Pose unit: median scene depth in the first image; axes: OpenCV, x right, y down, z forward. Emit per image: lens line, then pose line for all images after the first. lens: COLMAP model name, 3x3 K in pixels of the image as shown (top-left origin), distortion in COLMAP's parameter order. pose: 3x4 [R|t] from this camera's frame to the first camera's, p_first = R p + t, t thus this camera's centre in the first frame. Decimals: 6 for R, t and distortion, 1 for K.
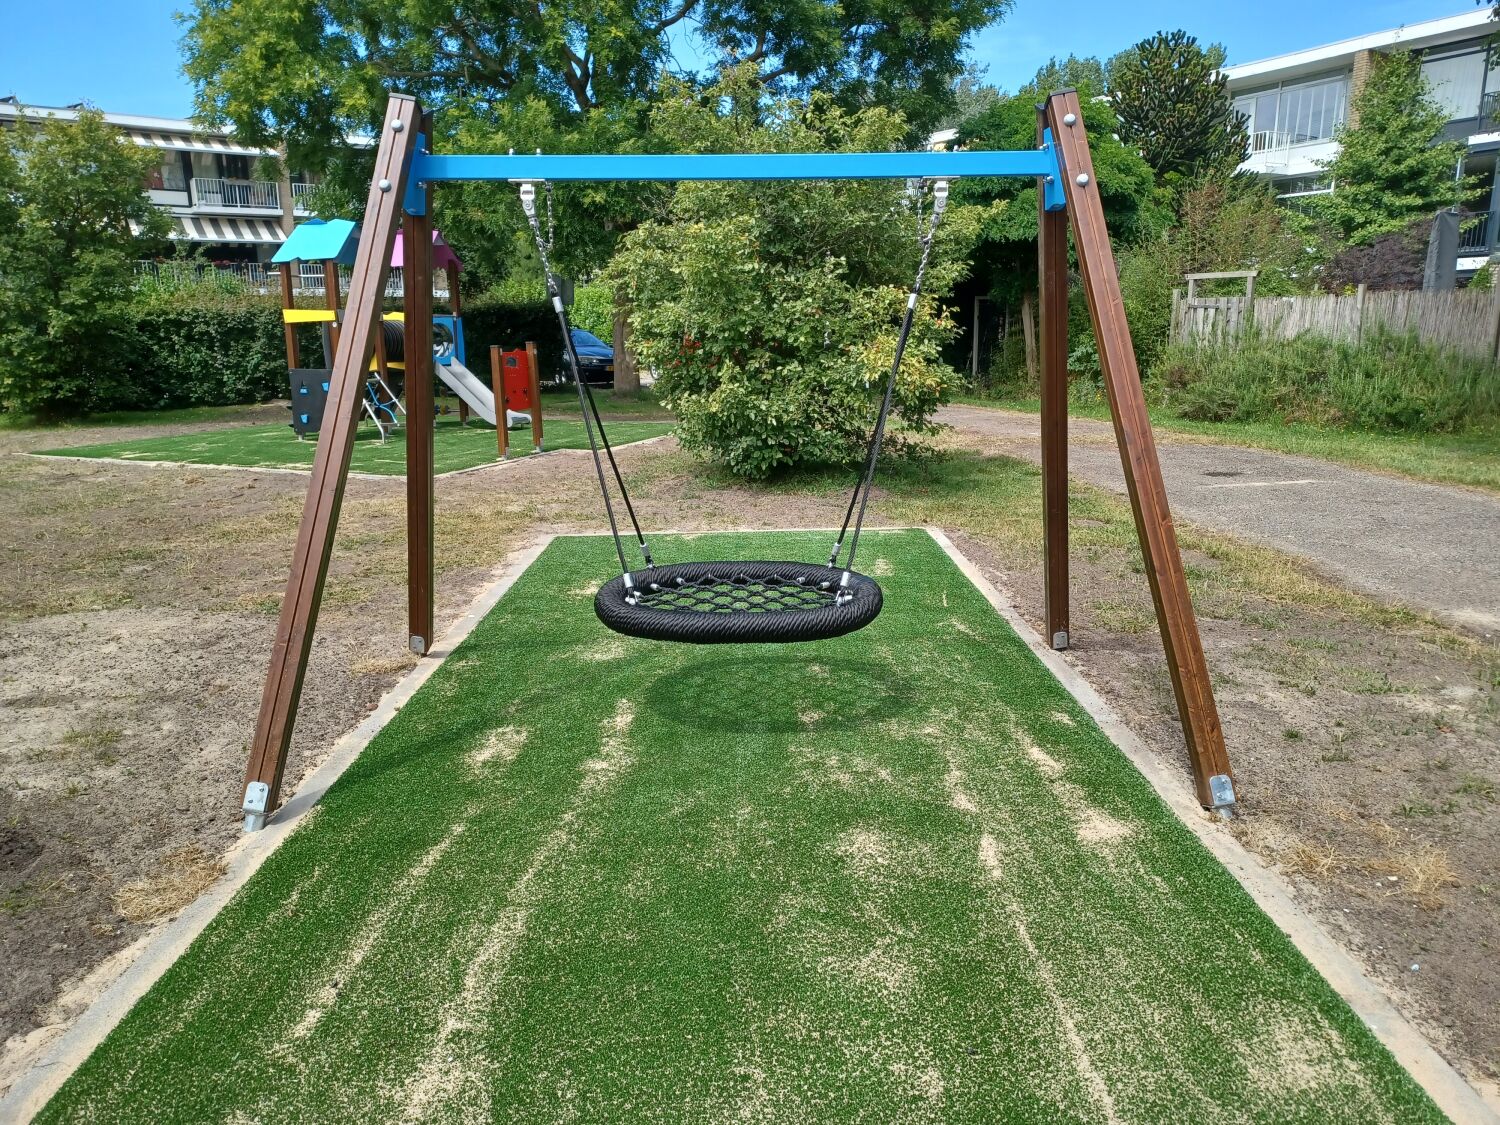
lens RADIAL K [[1083.0, 0, 756.4], [0, 1083.0, 569.8], [0, 0, 1]] dist [0.008452, 0.004048]
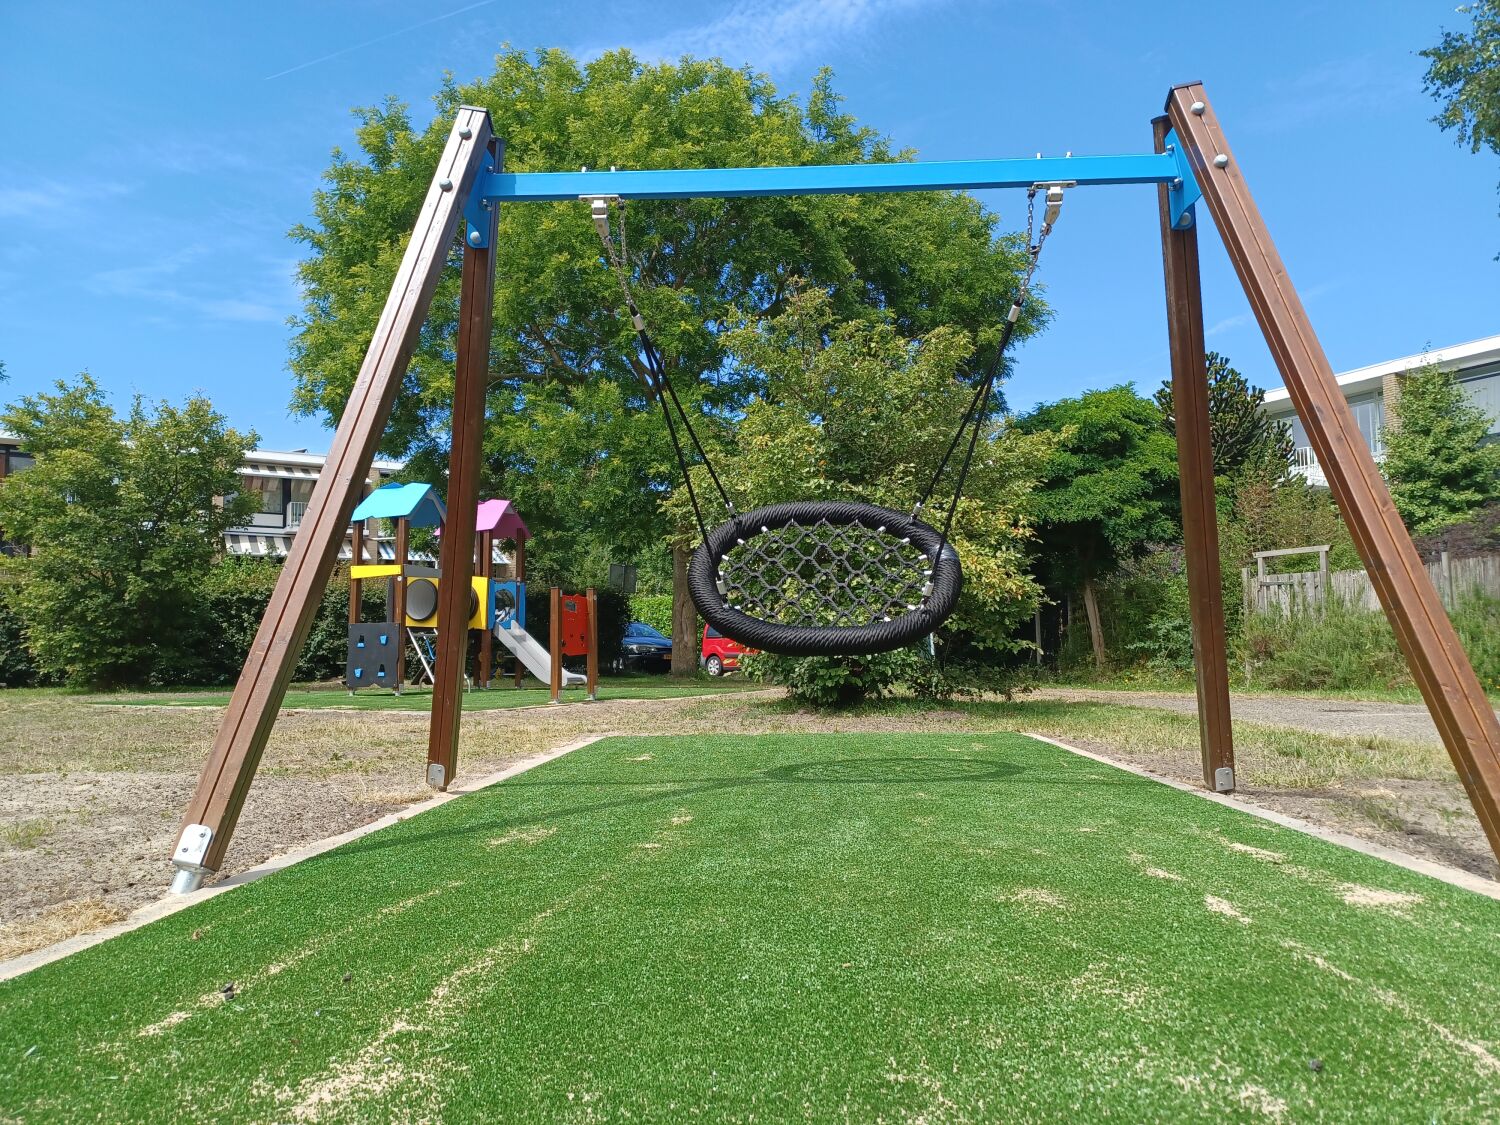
lens RADIAL K [[1075.2, 0, 750.0], [0, 1075.2, 562.5], [0, 0, 1]] dist [0.054563, -0.073100]
pose [[0.998458, -0.003455, -0.055412, -0.006866], [-0.013711, 0.951804, -0.306401, 0.051504], [0.053800, 0.306688, 0.950288, 0.050889]]
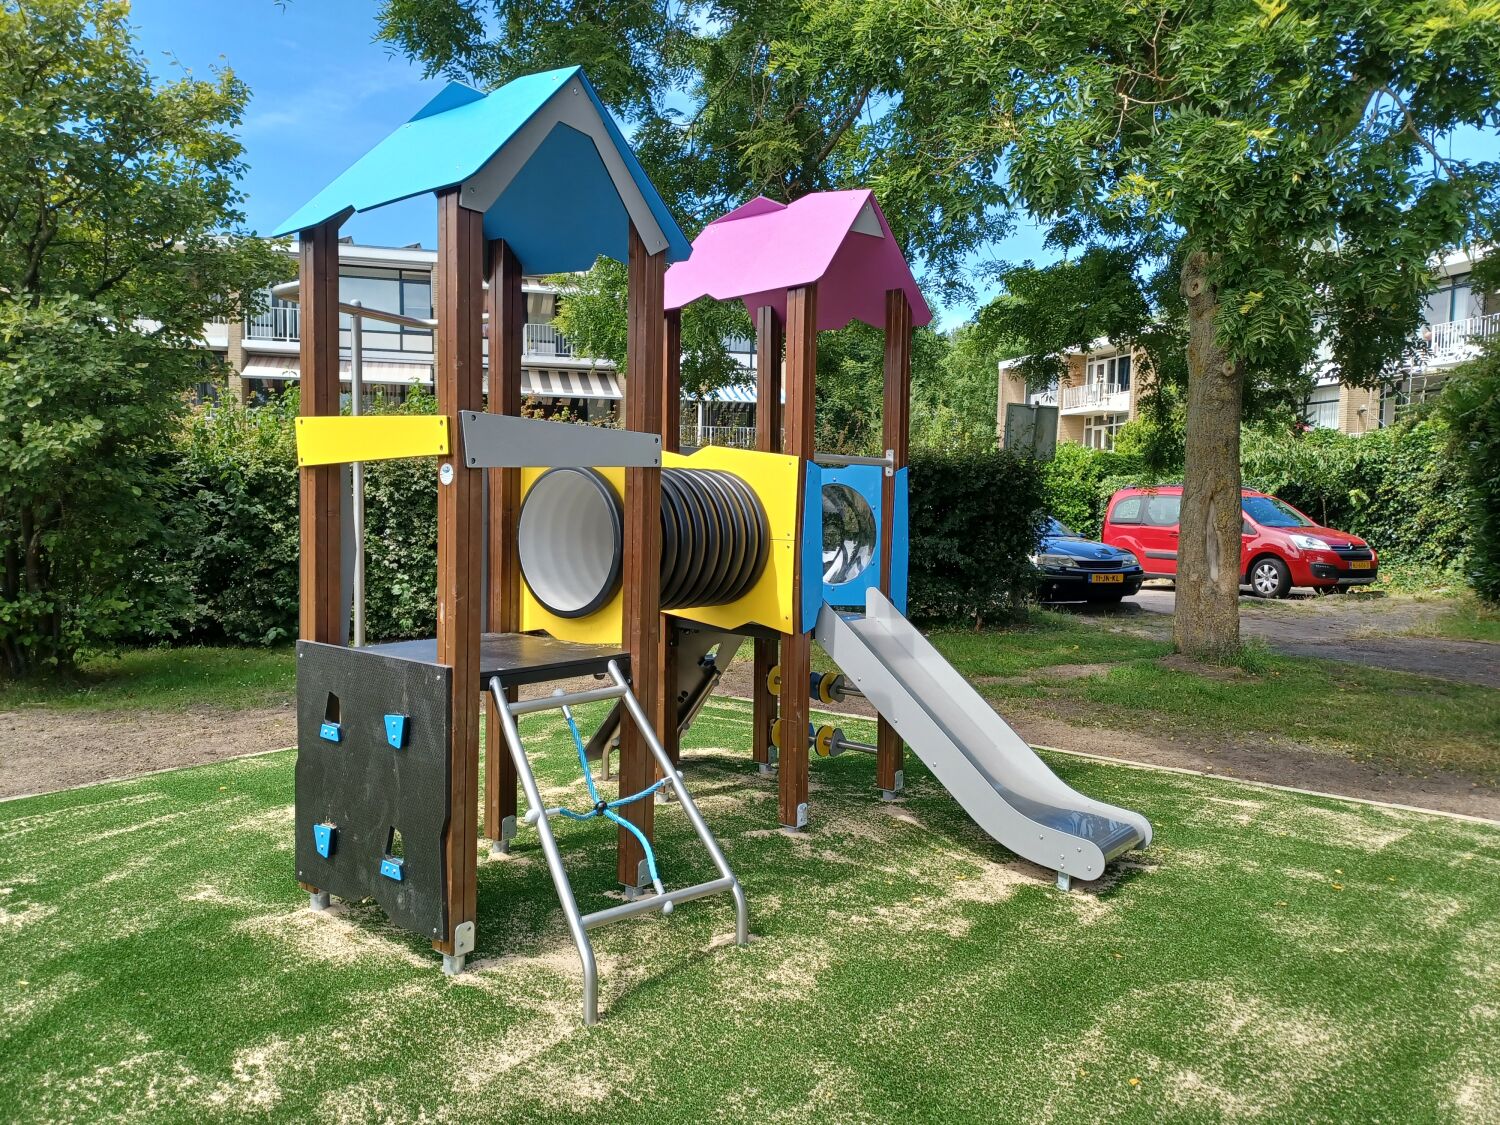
lens RADIAL K [[1083.0, 0, 756.4], [0, 1083.0, 569.8], [0, 0, 1]] dist [0.008452, 0.004048]
pose [[0.956014, 0.037625, -0.290899, -0.212550], [-0.082708, 0.986076, -0.144271, -0.148130], [0.281420, 0.161984, 0.945814, 0.666431]]
